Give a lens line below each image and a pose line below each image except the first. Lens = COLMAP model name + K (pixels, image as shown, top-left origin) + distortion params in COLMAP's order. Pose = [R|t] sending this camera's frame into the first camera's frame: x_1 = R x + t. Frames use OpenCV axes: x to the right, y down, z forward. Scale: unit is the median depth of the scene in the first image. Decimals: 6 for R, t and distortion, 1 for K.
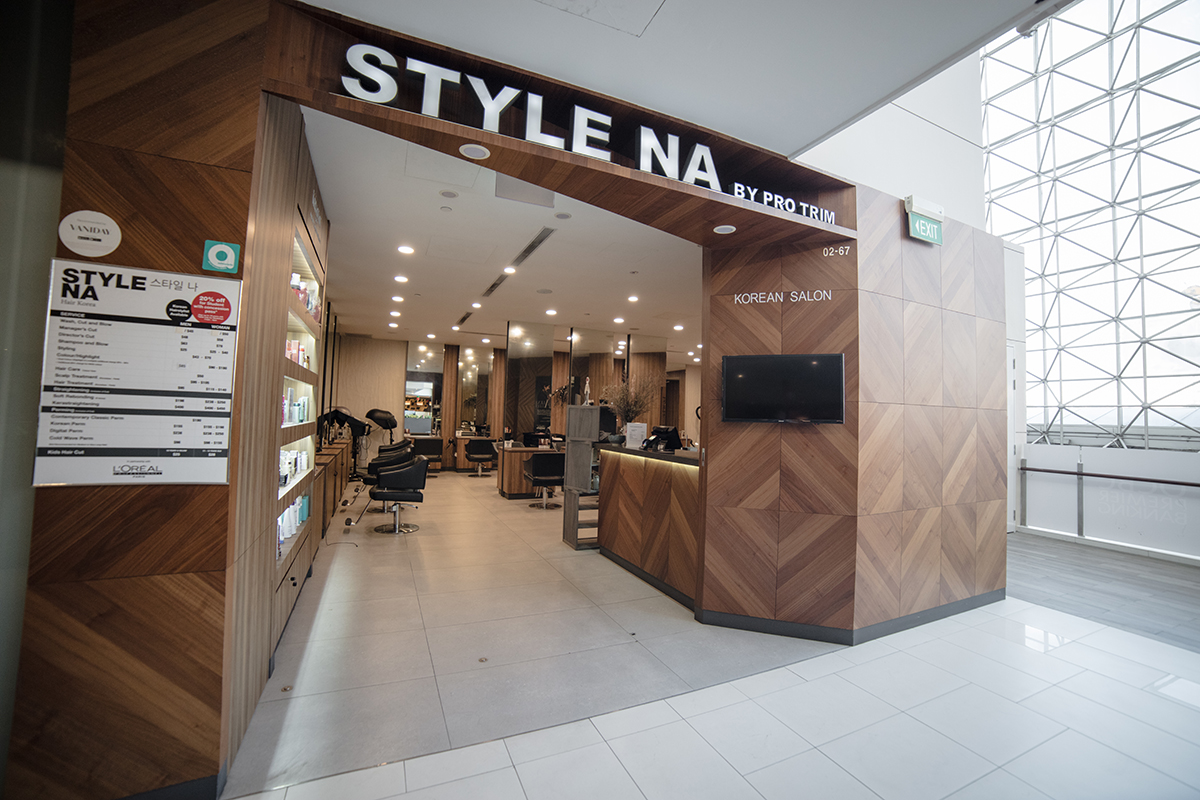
lens RADIAL K [[487.8, 0, 607.8], [0, 487.8, 404.5], [0, 0, 1]] dist [-0.019847, 0.000801]
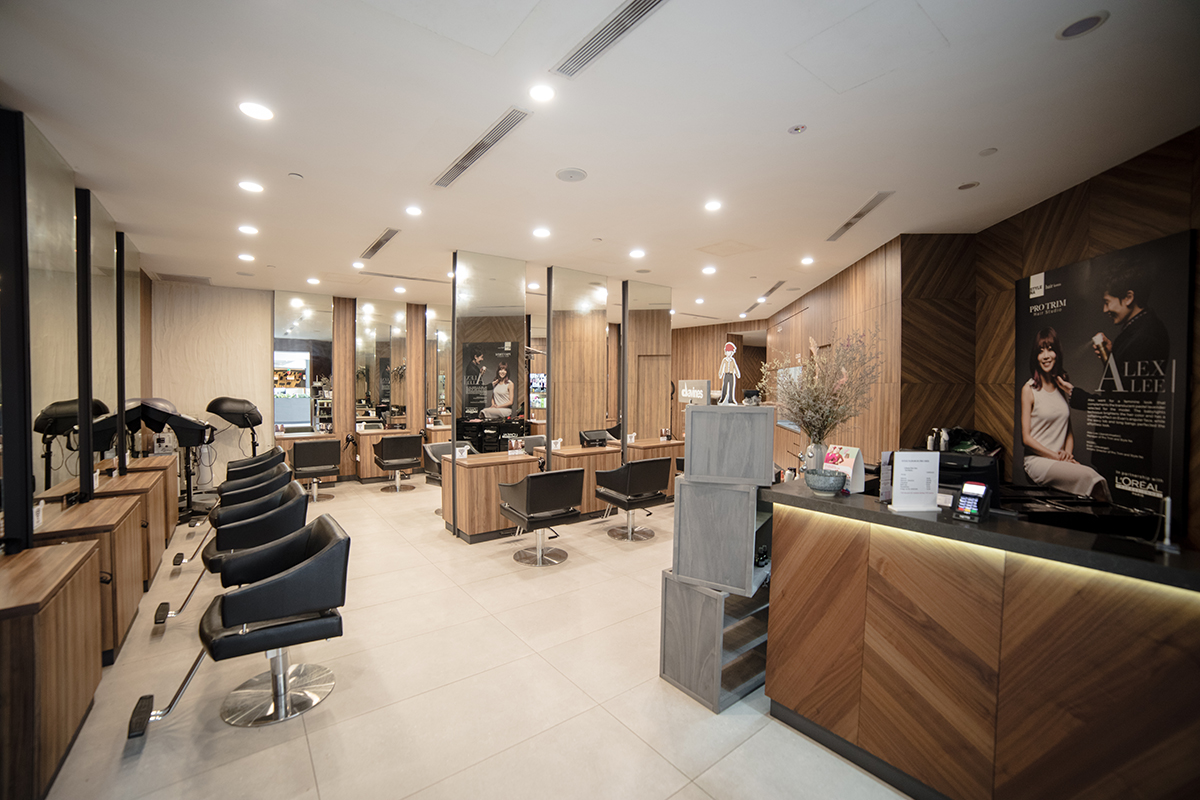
lens RADIAL K [[487.8, 0, 590.1], [0, 487.8, 395.3], [0, 0, 1]] dist [-0.019847, 0.000801]
pose [[0.982083, -0.029935, 0.186054, -0.120337], [0.020544, 0.998425, 0.052200, -0.015257], [-0.187323, -0.047443, 0.981152, 0.280192]]
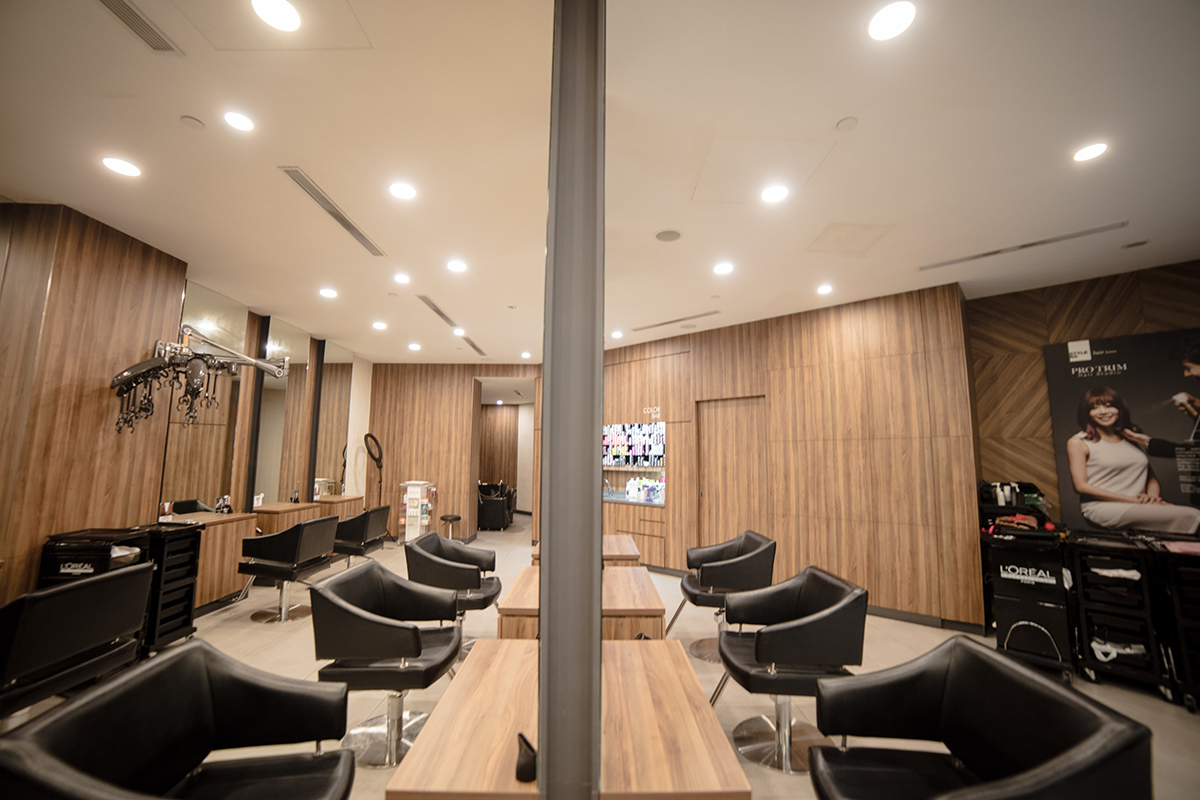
lens RADIAL K [[487.8, 0, 596.0], [0, 487.8, 397.7], [0, 0, 1]] dist [-0.019847, 0.000801]
pose [[0.443761, 0.076953, 0.892835, -0.178430], [-0.015741, 0.996822, -0.078092, -0.006604], [-0.896007, 0.020600, 0.443562, 0.466822]]
